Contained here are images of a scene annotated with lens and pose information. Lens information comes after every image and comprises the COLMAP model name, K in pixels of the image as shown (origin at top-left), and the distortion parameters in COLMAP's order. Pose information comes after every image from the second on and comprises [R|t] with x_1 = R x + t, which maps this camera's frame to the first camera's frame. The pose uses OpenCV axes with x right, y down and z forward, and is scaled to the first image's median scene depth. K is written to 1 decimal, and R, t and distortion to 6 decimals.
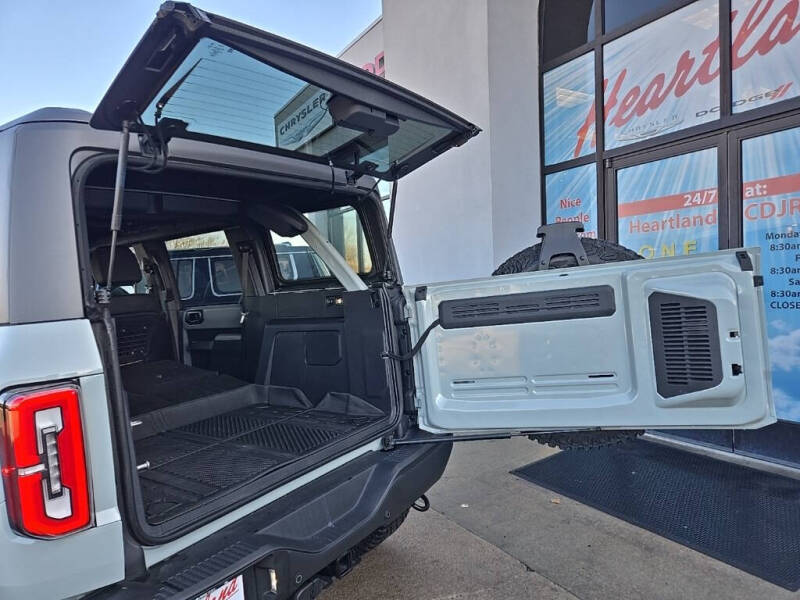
lens RADIAL K [[536.4, 0, 397.3], [0, 536.4, 303.6], [0, 0, 1]] dist [0.055089, -0.036949]
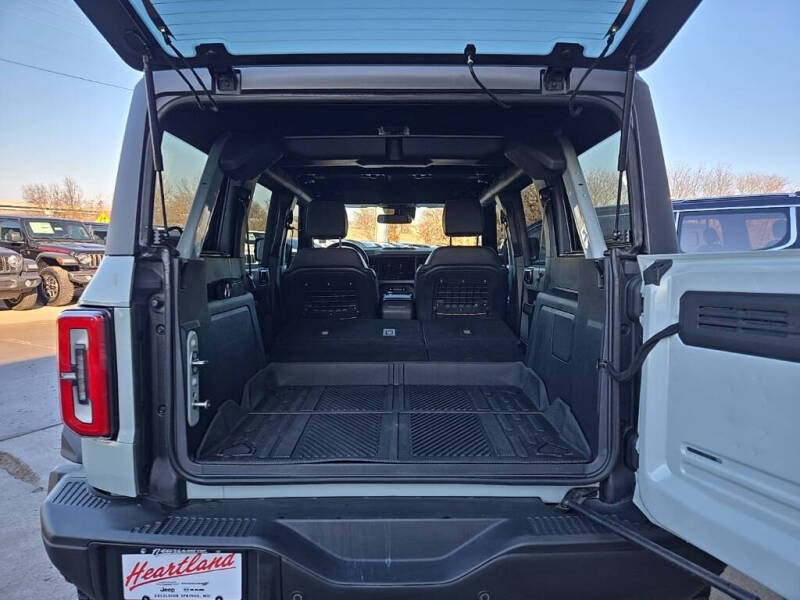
lens RADIAL K [[536.4, 0, 402.6], [0, 536.4, 304.4], [0, 0, 1]] dist [0.055089, -0.036949]
pose [[0.560699, 0.154024, -0.813568, 0.354841], [-0.084976, 0.988063, 0.128495, -0.035149], [0.823648, -0.002913, 0.567094, 0.465919]]
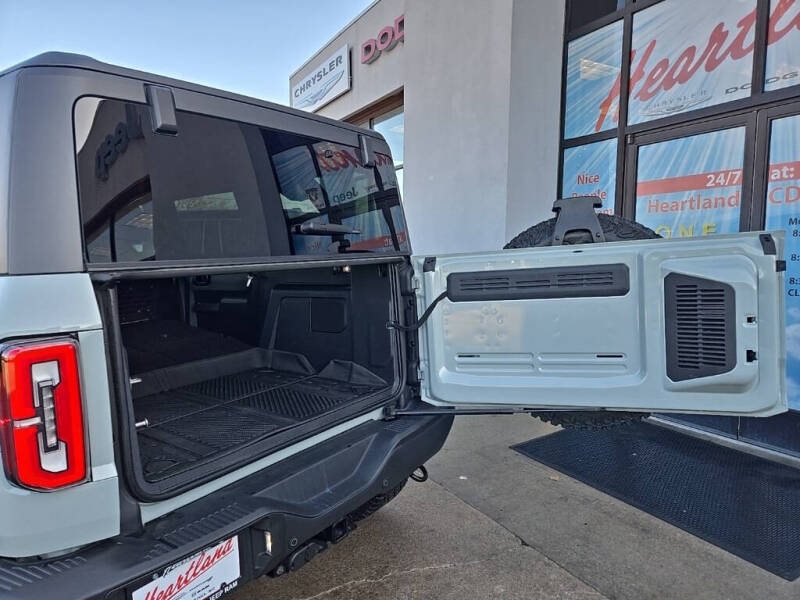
lens RADIAL K [[536.4, 0, 395.6], [0, 536.4, 303.5], [0, 0, 1]] dist [0.055089, -0.036949]
pose [[0.998782, 0.046275, -0.017149, 0.002172], [-0.045300, 0.997543, 0.053439, 0.003196], [0.019580, -0.052597, 0.998424, 0.018278]]
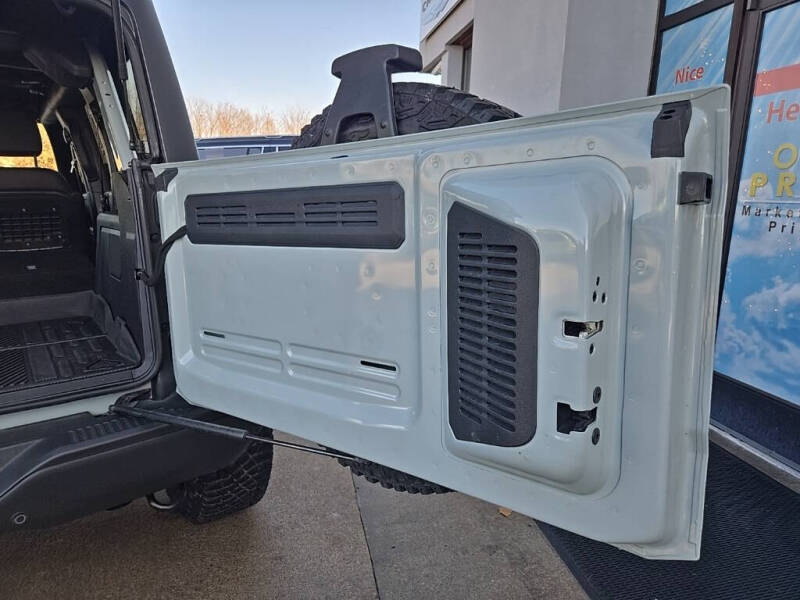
lens RADIAL K [[536.4, 0, 405.7], [0, 536.4, 302.0], [0, 0, 1]] dist [0.055089, -0.036949]
pose [[0.940806, 0.135637, -0.310623, 0.501162], [-0.082875, 0.980676, 0.177216, -0.014206], [0.328658, -0.140983, 0.933867, 0.500546]]
